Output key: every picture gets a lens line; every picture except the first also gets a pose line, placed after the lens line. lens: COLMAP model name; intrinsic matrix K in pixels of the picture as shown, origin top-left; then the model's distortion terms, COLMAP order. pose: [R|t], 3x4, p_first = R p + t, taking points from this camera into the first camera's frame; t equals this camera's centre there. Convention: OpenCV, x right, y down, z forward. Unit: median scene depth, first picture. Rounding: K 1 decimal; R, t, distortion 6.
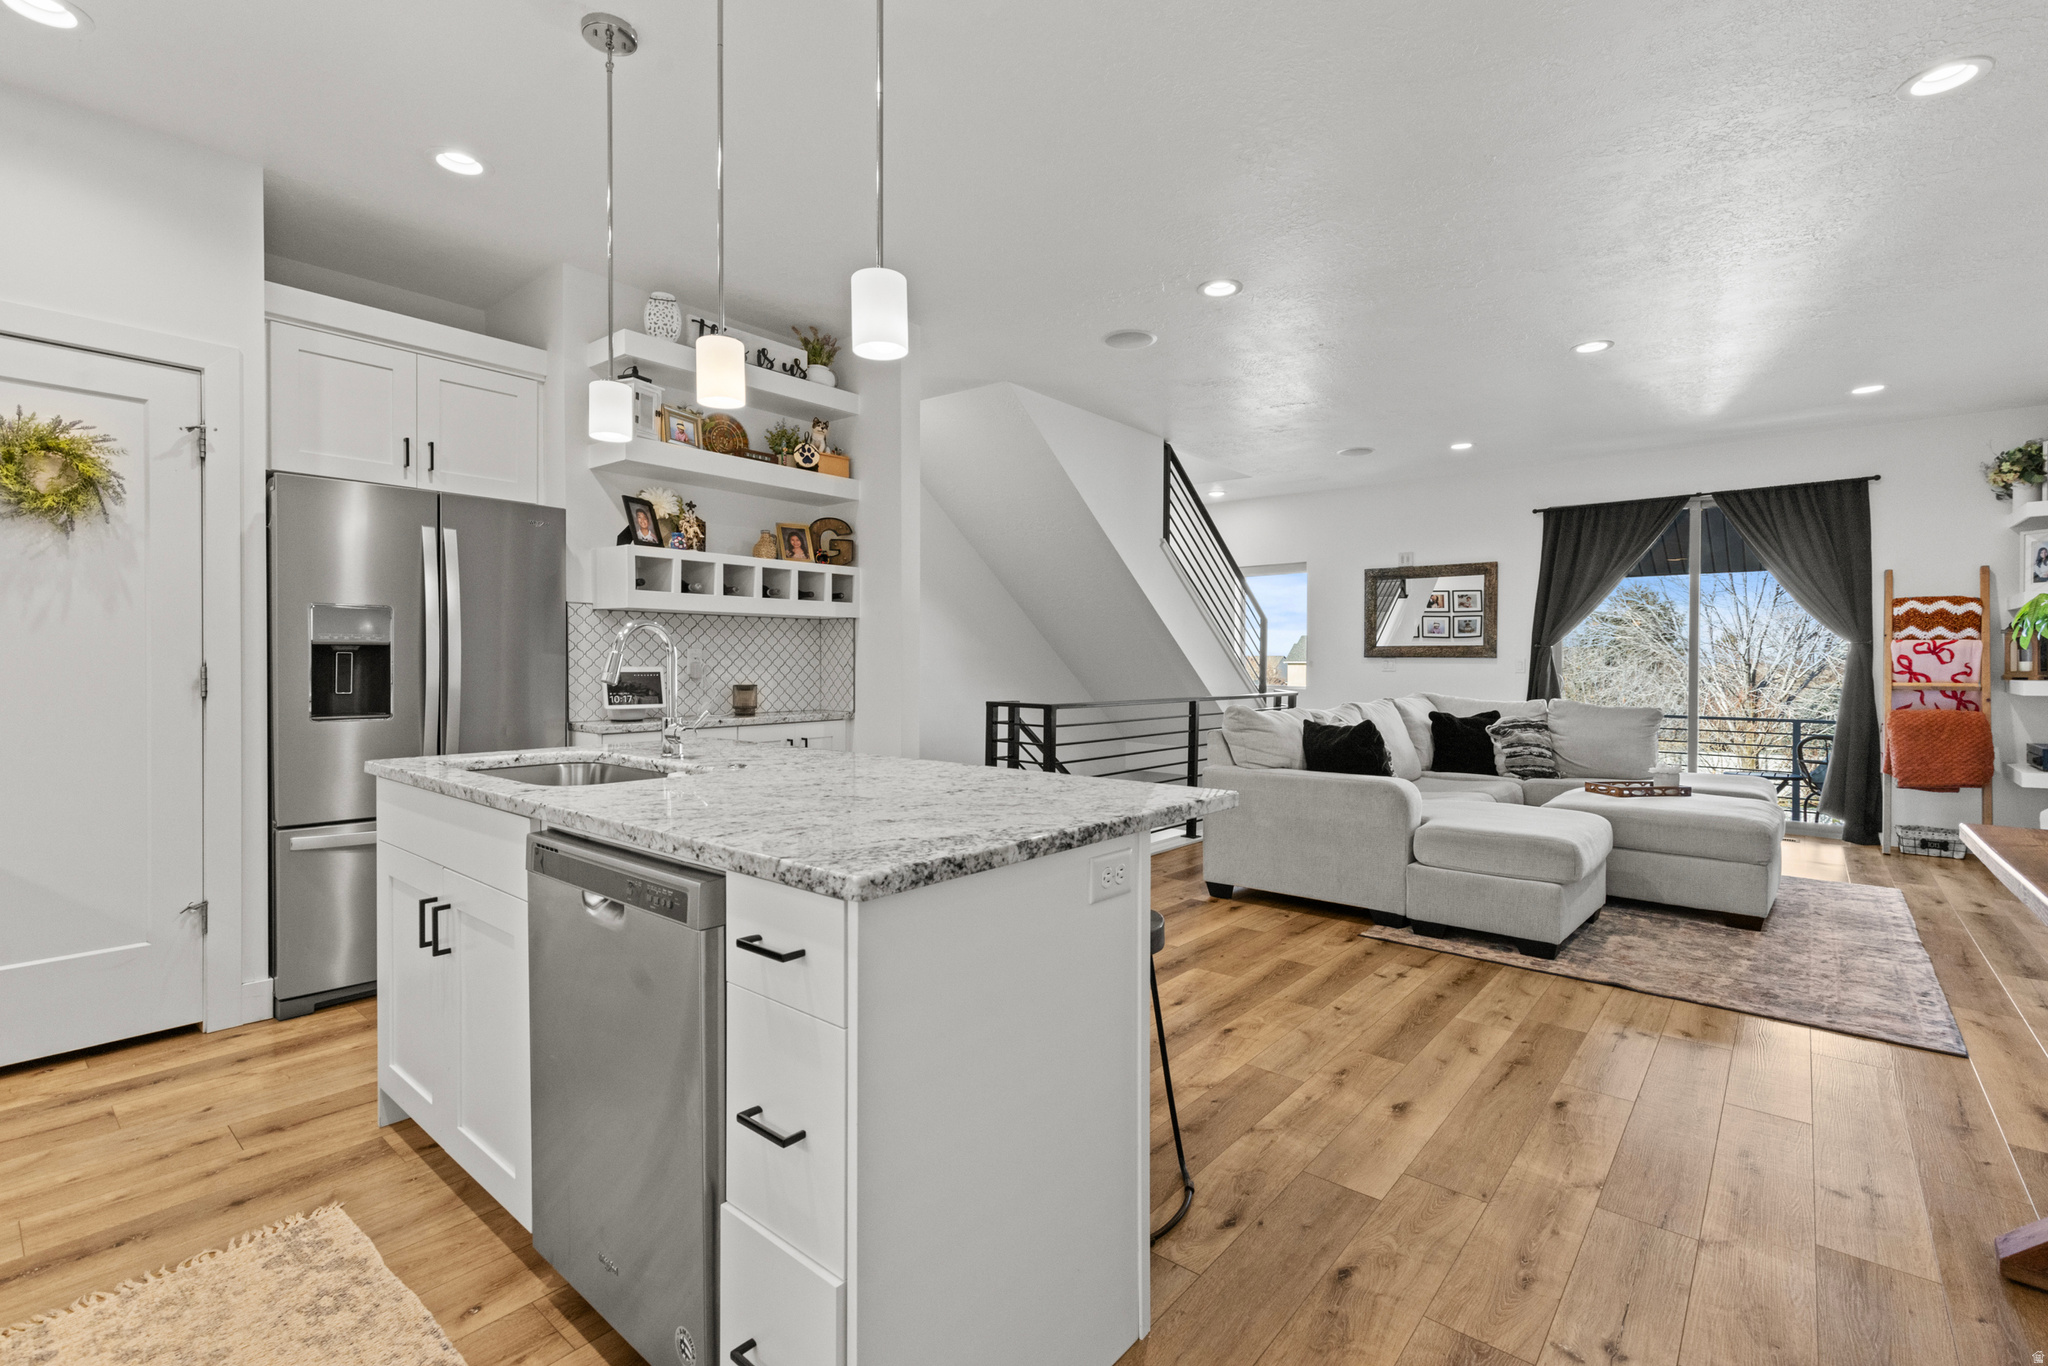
lens RADIAL K [[905.2, 0, 1037.3], [0, 905.2, 668.0], [0, 0, 1]] dist [-0.002245, 0.000044]
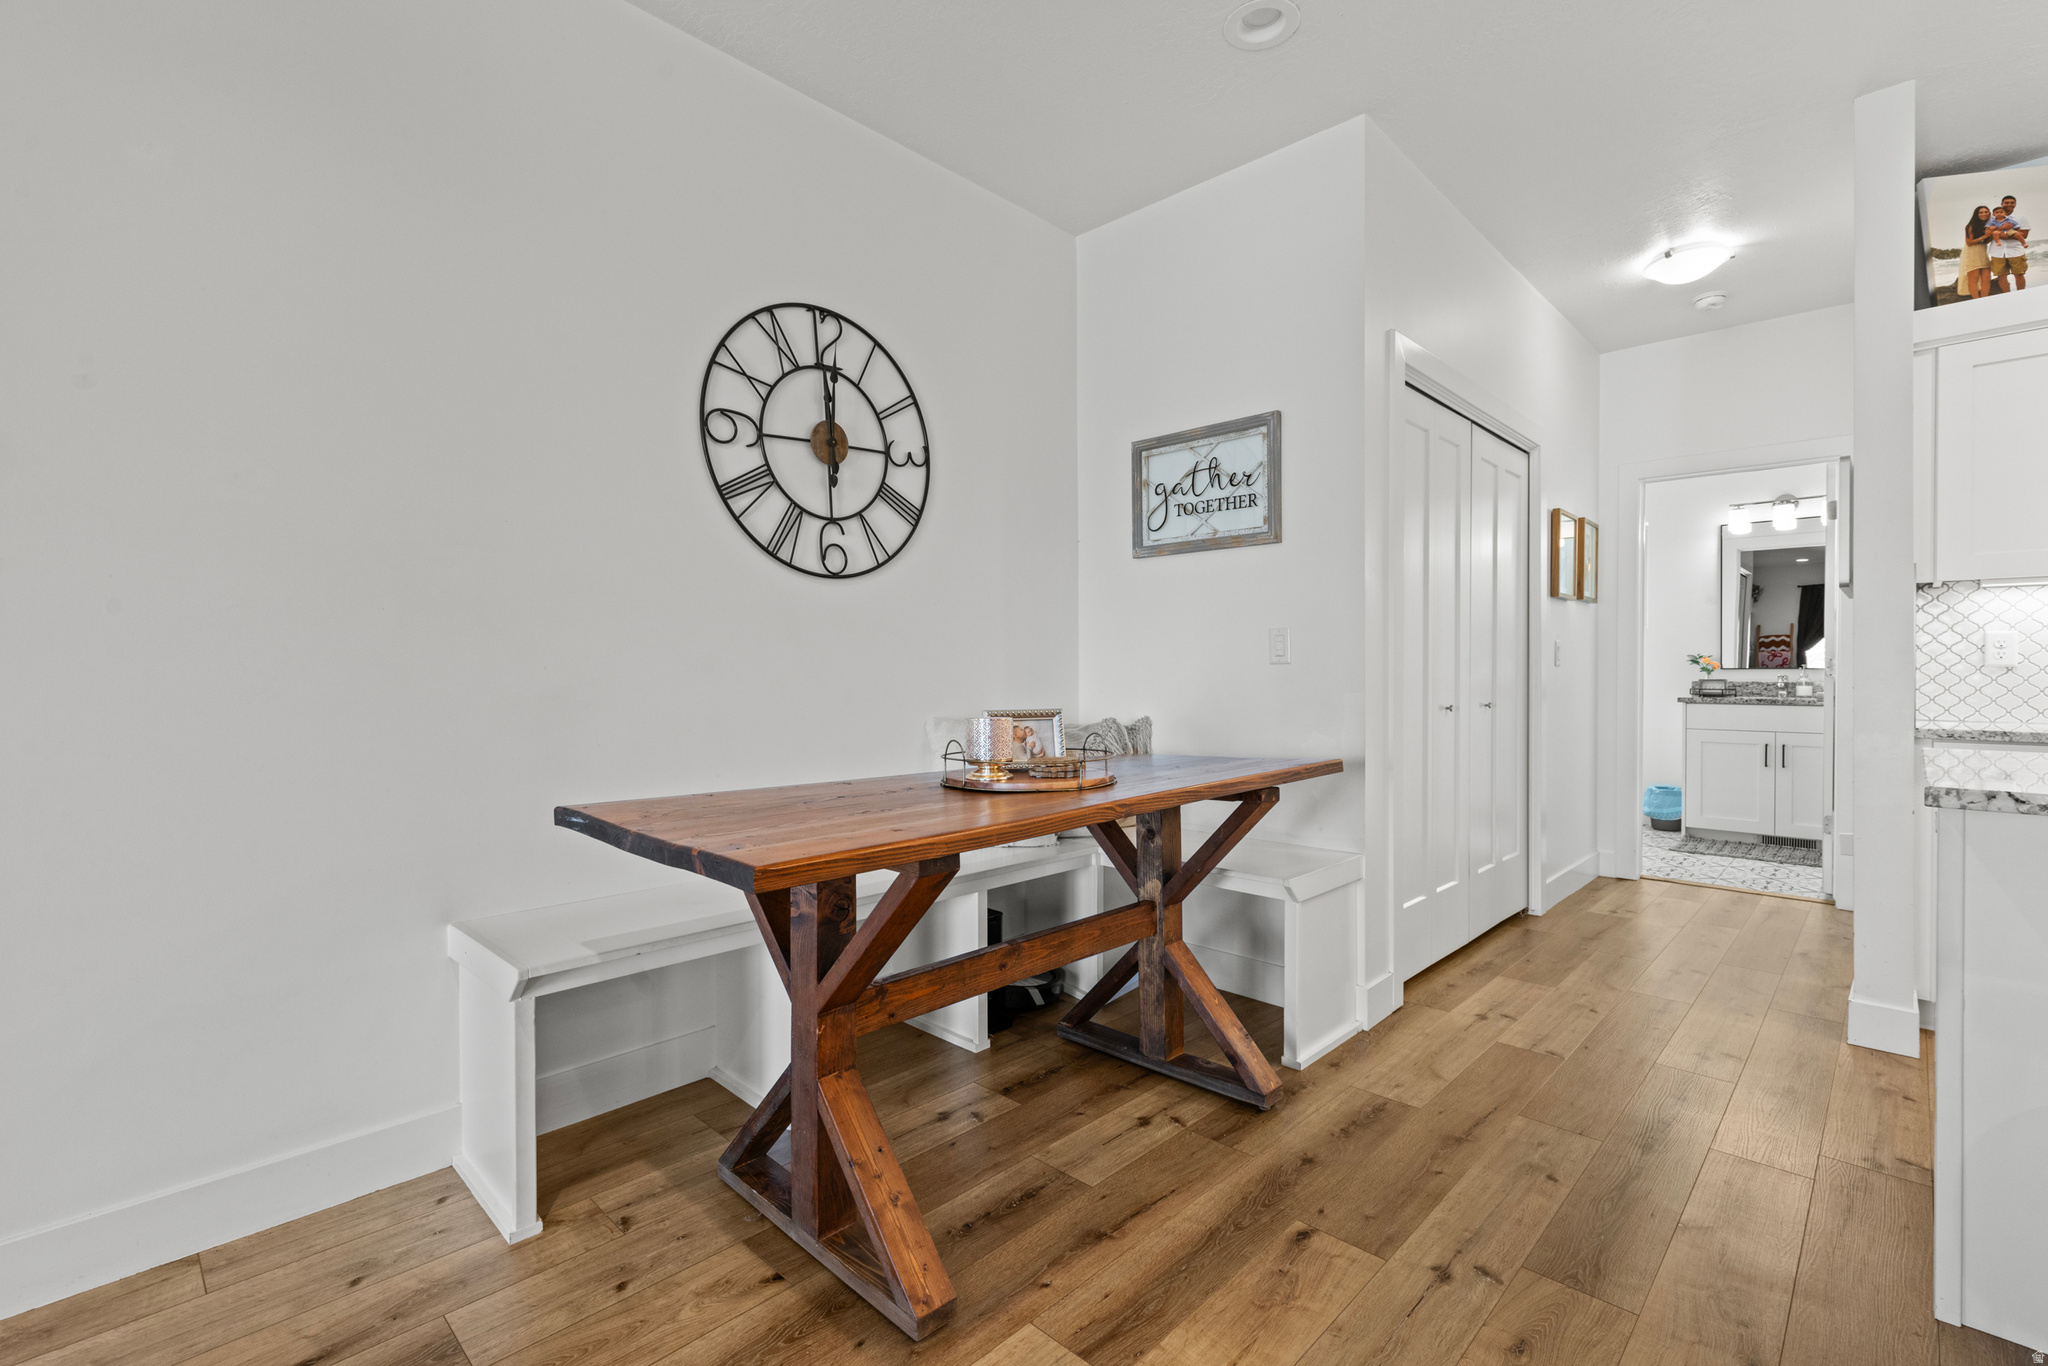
lens RADIAL K [[916.0, 0, 1026.9], [0, 916.0, 677.0], [0, 0, 1]] dist [0.004288, -0.000114]
pose [[-0.997199, -0.007177, 0.074449, 0.277808], [-0.005908, 0.999834, 0.017247, 0.012827], [-0.074560, 0.016759, -0.997076, 0.555260]]
